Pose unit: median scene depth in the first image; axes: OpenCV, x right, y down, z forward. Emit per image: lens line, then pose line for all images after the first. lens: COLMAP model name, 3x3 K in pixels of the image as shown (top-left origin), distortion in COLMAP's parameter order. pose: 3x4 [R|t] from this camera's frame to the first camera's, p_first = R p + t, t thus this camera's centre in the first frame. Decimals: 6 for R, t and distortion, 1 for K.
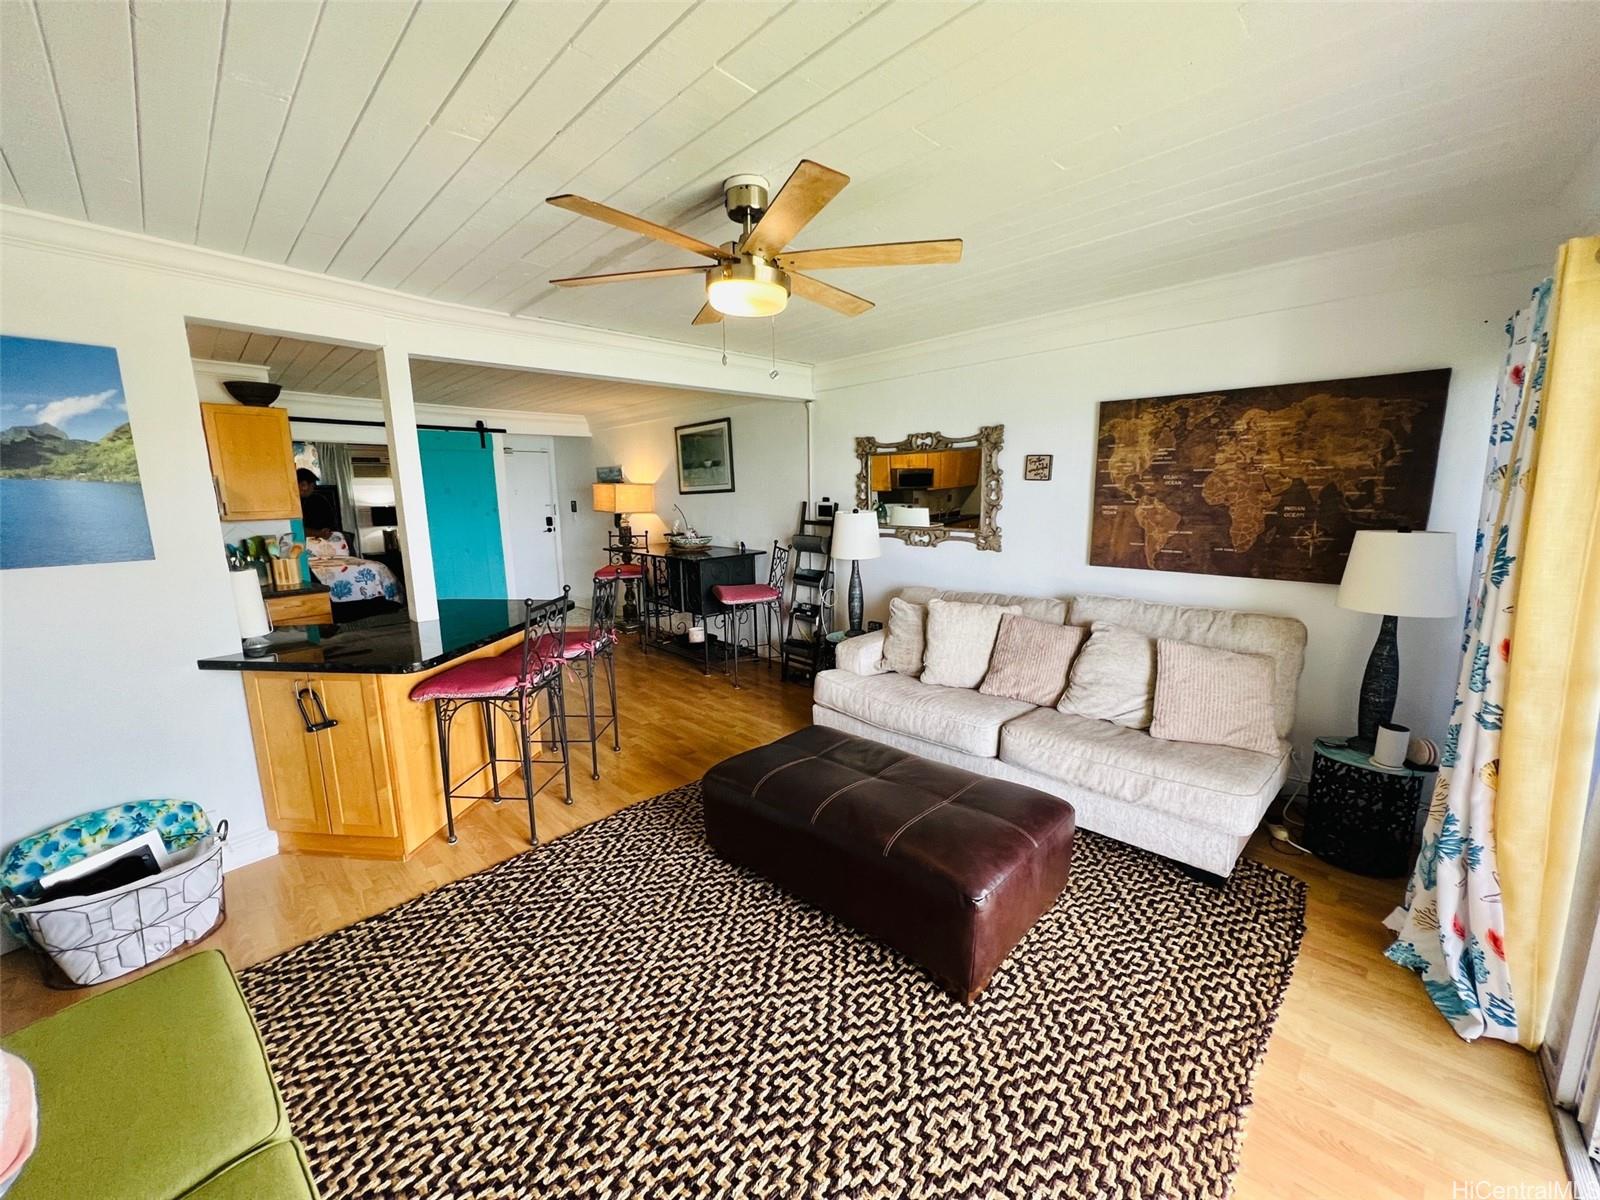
lens RADIAL K [[635.0, 0, 796.2], [0, 635.0, 599.8], [0, 0, 1]] dist [-0.000699, 0.000123]
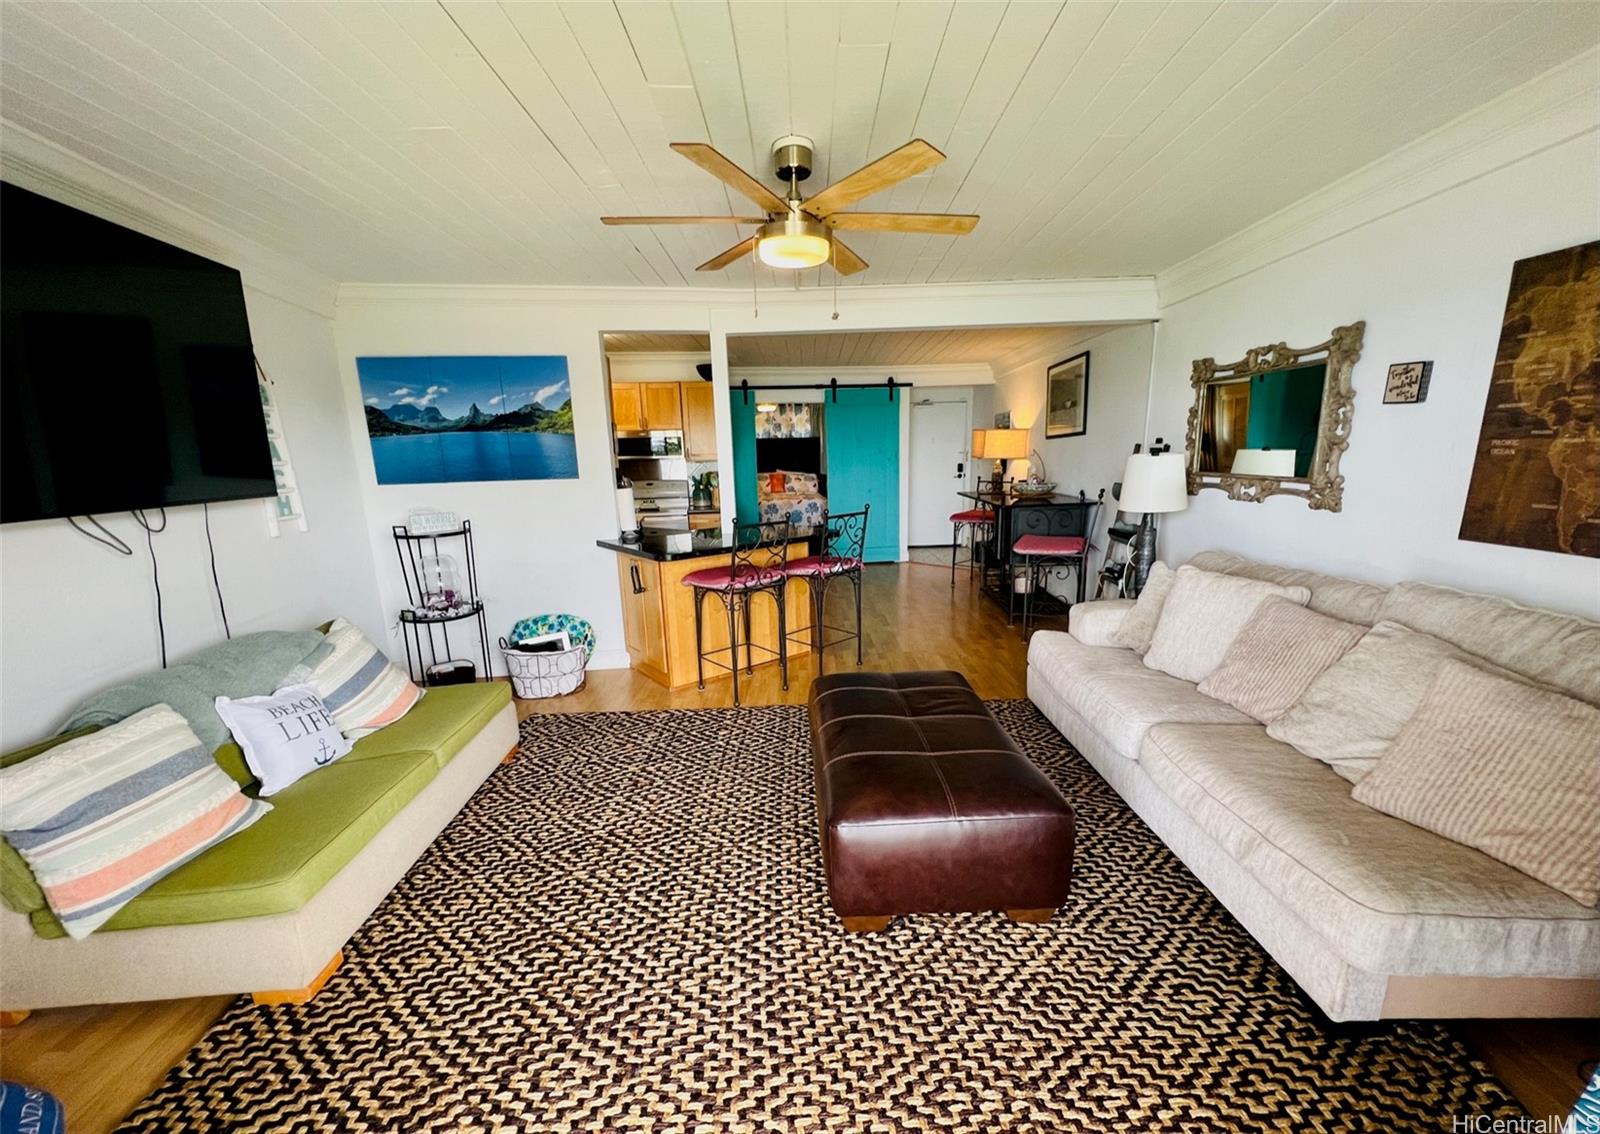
lens RADIAL K [[643.0, 0, 814.8], [0, 643.0, 598.0], [0, 0, 1]] dist [-0.002174, 0.000457]
pose [[0.714146, 0.150964, -0.683524, 0.476956], [-0.104805, 0.988520, 0.108826, 0.000135], [0.692106, -0.006080, 0.721770, 0.121356]]
